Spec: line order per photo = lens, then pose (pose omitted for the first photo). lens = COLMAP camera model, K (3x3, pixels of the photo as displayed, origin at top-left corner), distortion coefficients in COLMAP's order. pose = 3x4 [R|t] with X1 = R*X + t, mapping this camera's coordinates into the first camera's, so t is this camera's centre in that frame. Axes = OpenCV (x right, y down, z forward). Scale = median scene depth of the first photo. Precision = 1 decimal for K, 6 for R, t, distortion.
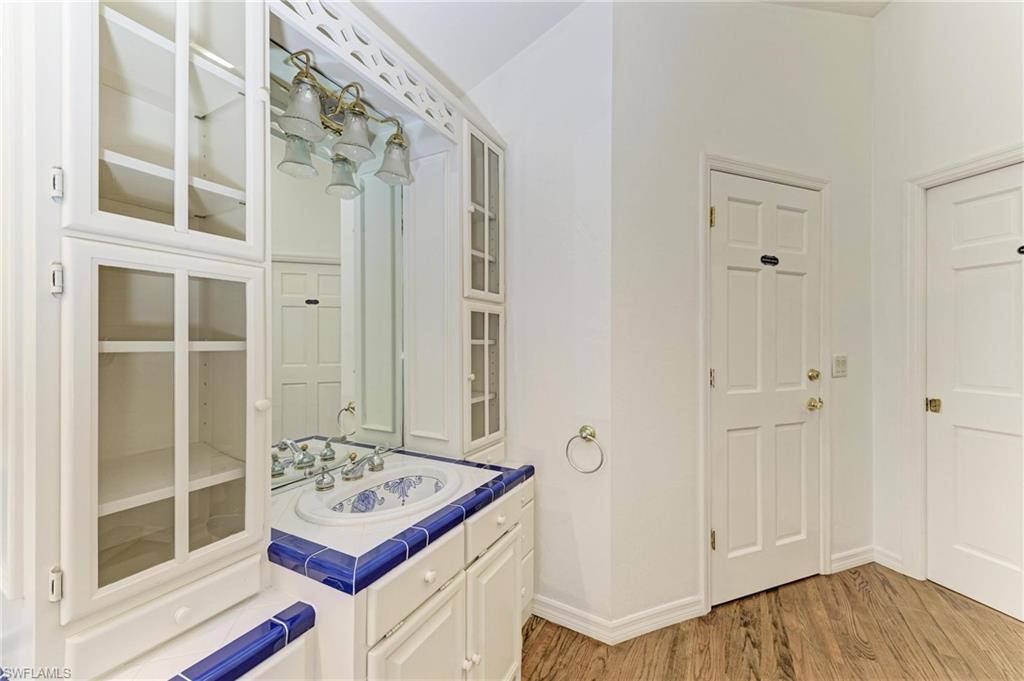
lens RADIAL K [[396.6, 0, 512.3], [0, 396.6, 342.7], [0, 0, 1]] dist [0.013745, 0.000347]
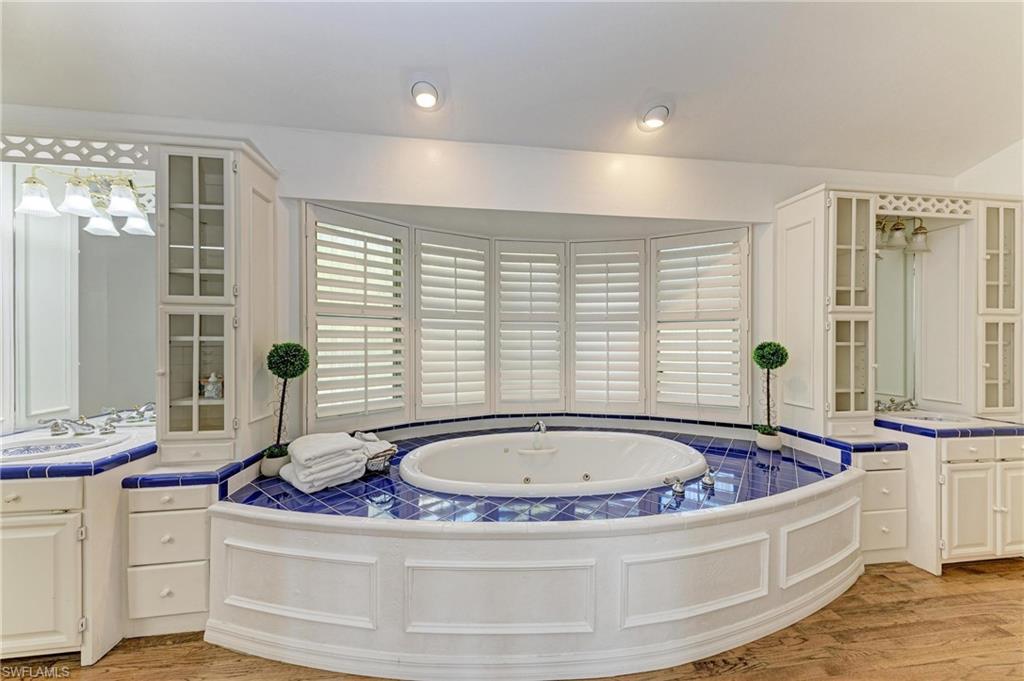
lens RADIAL K [[349.7, 0, 515.9], [0, 349.7, 339.2], [0, 0, 1]] dist [0.000372, 0.000080]
pose [[0.584681, 0.004179, -0.811252, -0.066273], [-0.001016, 0.999990, 0.004418, -0.019358], [0.811262, -0.001759, 0.584680, -1.243643]]
